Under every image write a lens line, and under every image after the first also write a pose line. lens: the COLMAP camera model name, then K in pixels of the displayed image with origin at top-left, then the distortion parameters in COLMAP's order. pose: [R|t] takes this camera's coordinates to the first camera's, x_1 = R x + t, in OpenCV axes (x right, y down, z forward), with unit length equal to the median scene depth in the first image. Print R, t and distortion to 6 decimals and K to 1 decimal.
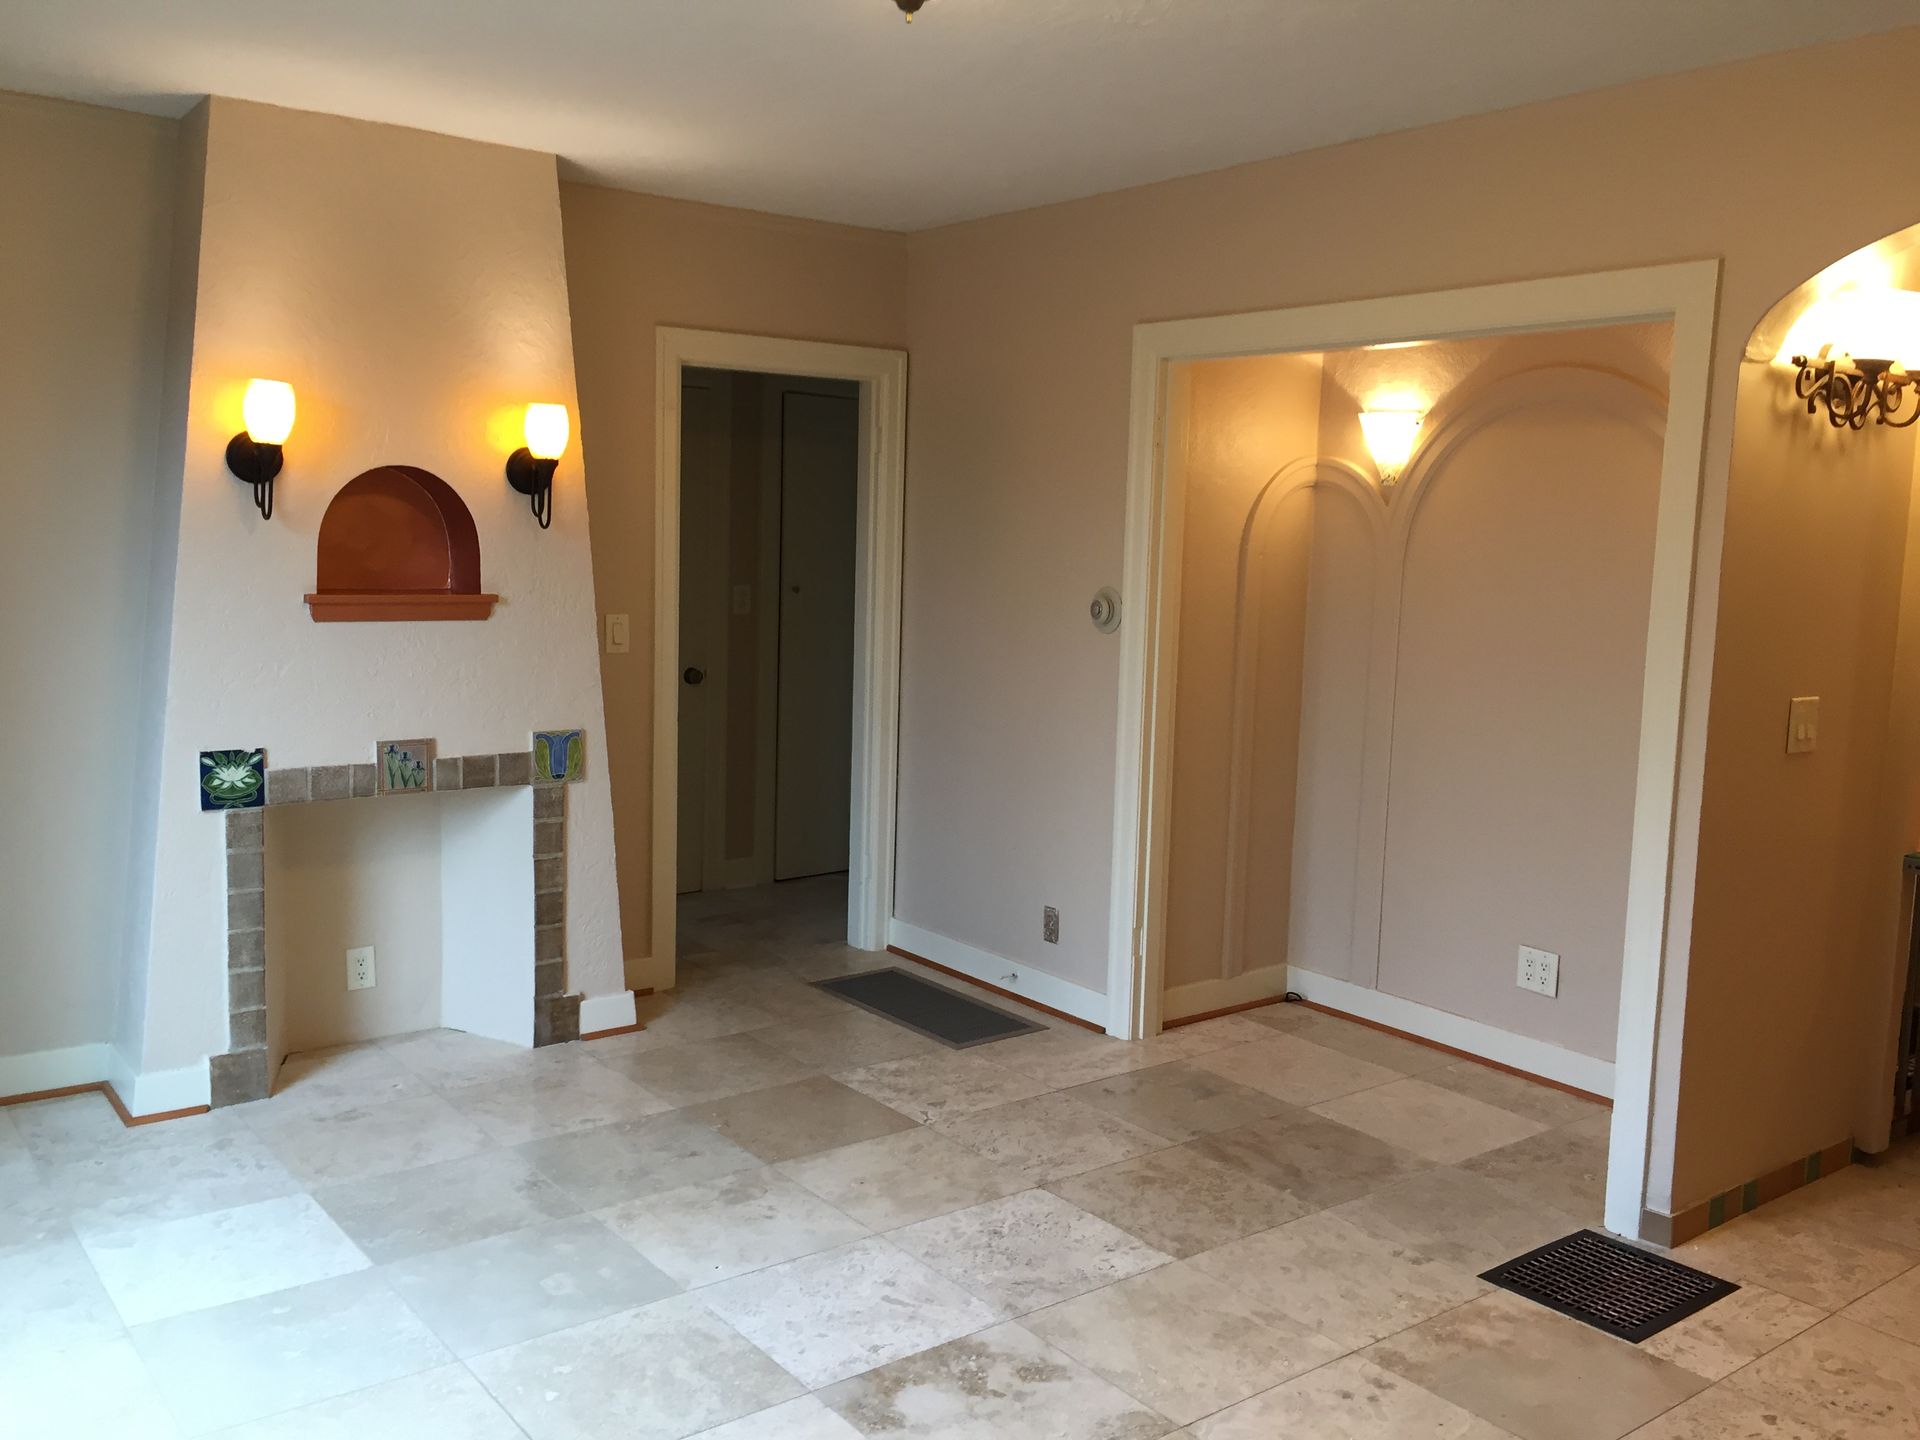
lens RADIAL K [[1619.2, 0, 960.0], [0, 1619.2, 720.0], [0, 0, 1]] dist [0.083554, -0.126129]
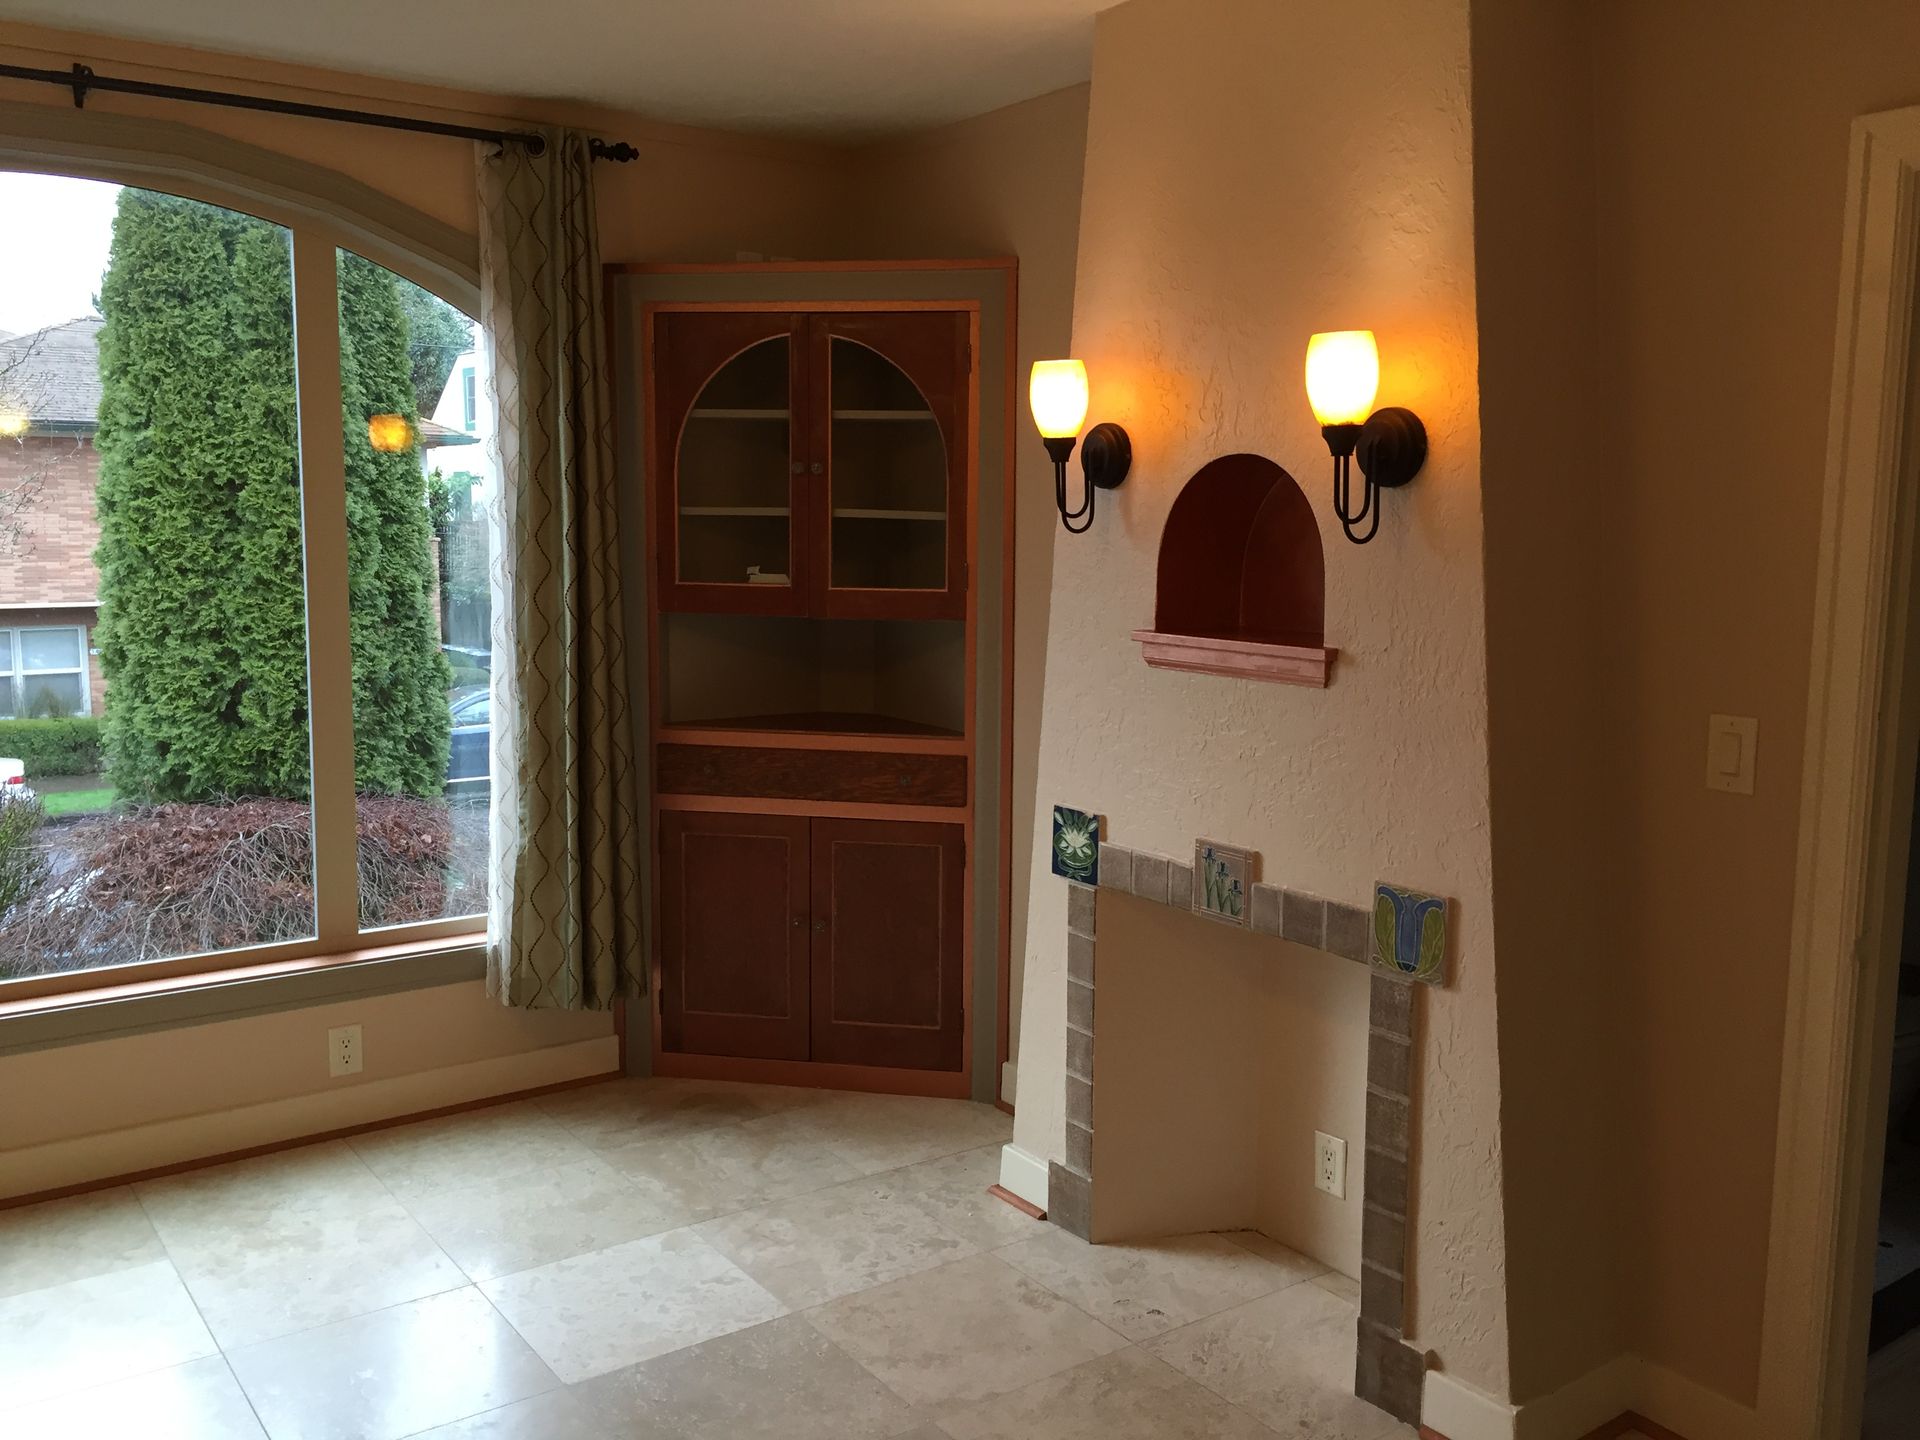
lens RADIAL K [[1619.2, 0, 960.0], [0, 1619.2, 720.0], [0, 0, 1]] dist [0.083554, -0.126129]
pose [[-0.025398, 0.097657, -0.994896, 0.376225], [-0.133116, 0.986024, 0.100185, -0.102395], [0.990775, 0.134981, -0.012044, 0.951131]]
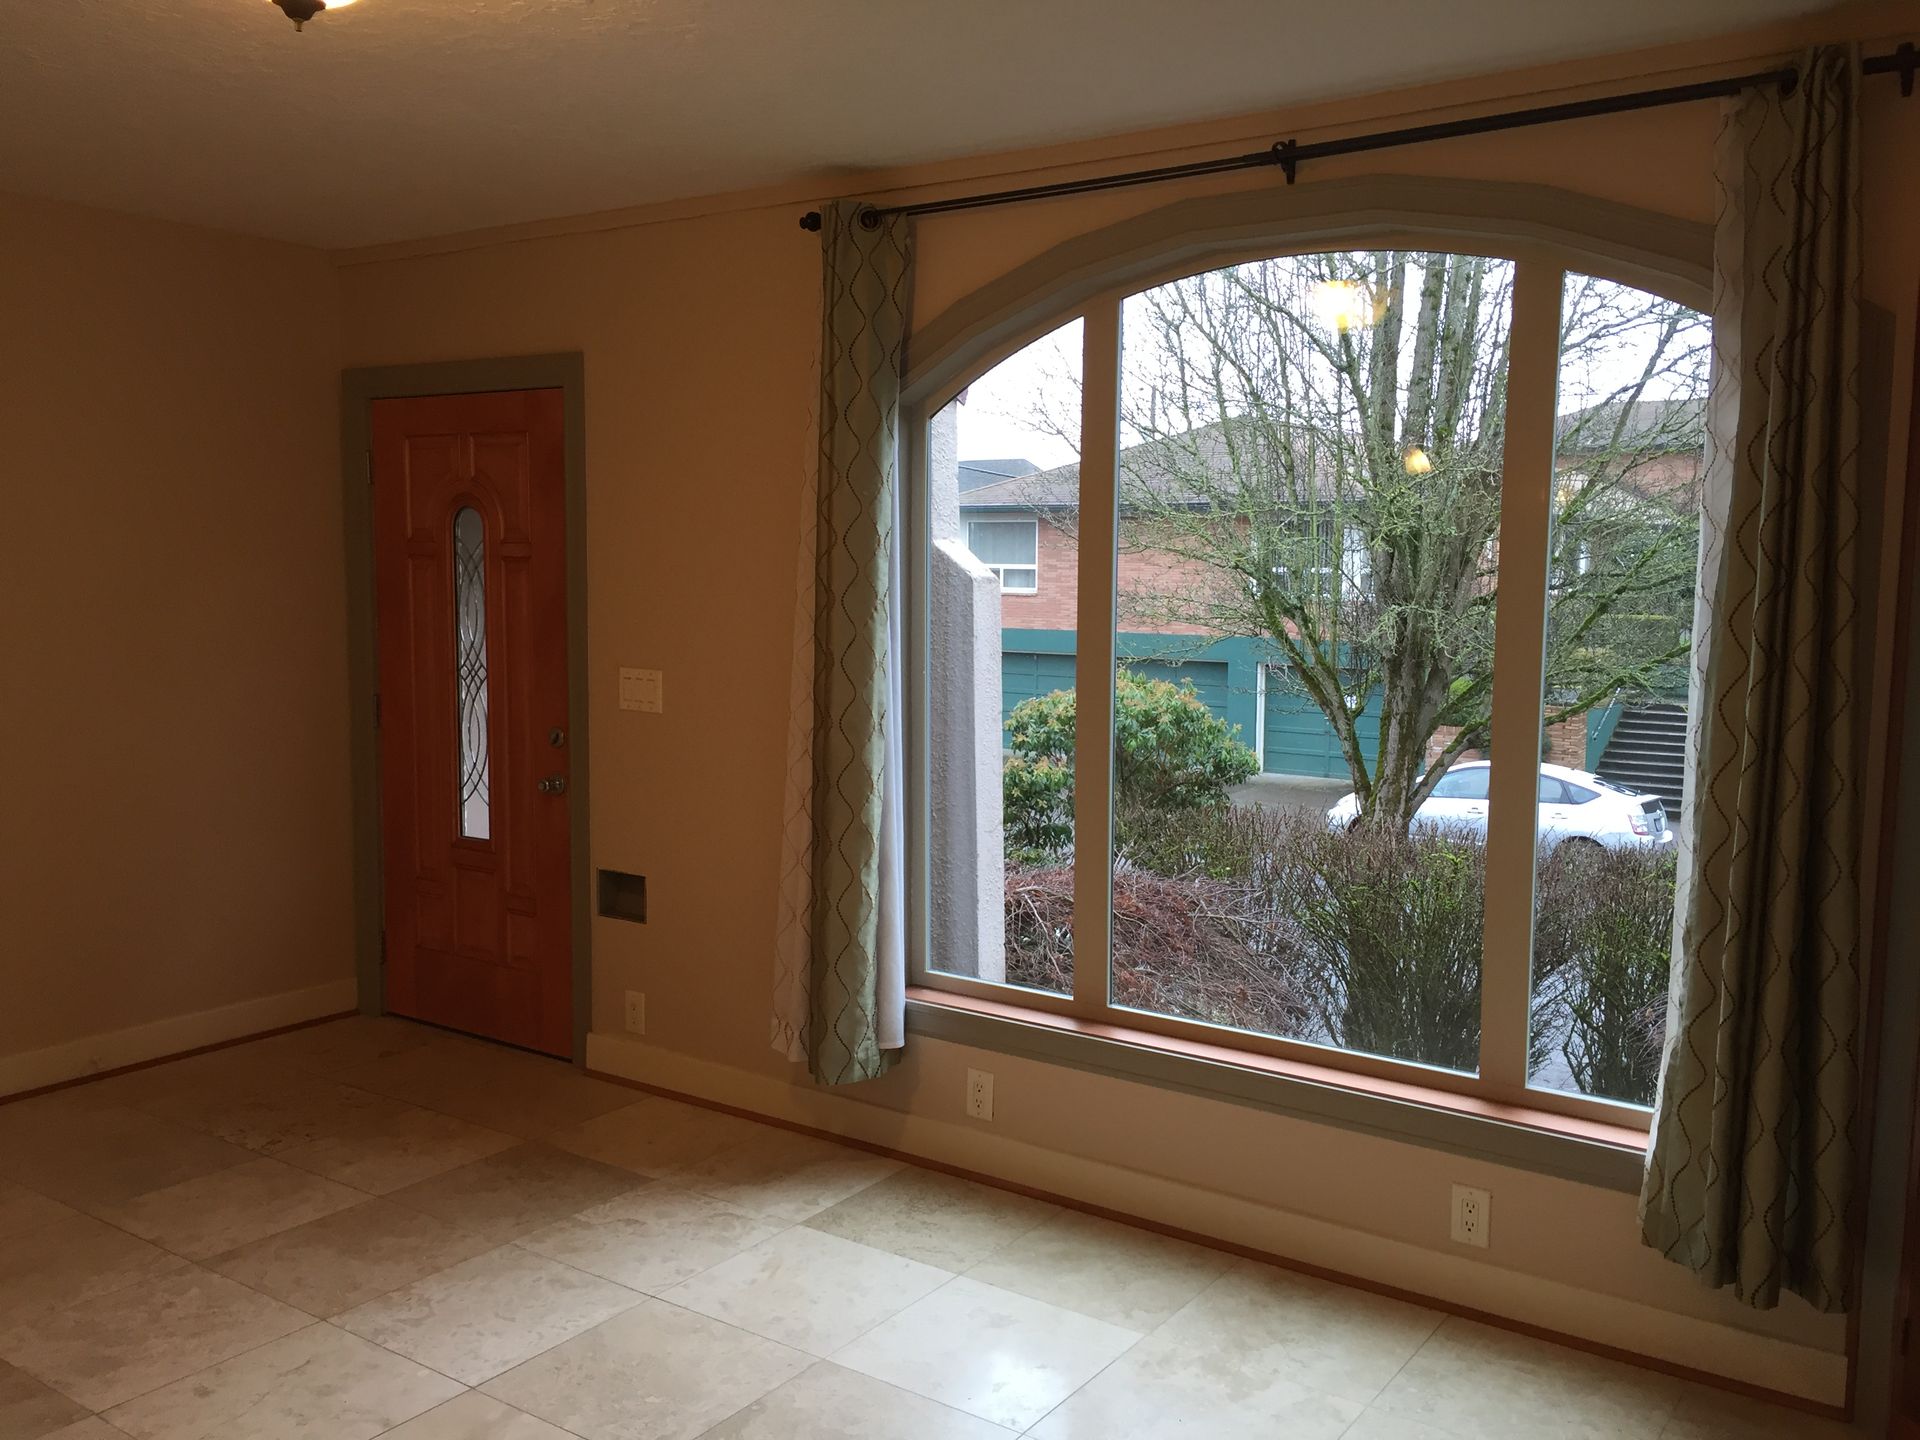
lens RADIAL K [[1619.2, 0, 960.0], [0, 1619.2, 720.0], [0, 0, 1]] dist [0.083554, -0.126129]
pose [[-0.951695, -0.011753, -0.306821, -0.062599], [-0.077368, 0.976204, 0.202584, -0.155427], [0.297139, 0.216537, -0.929957, 1.244456]]
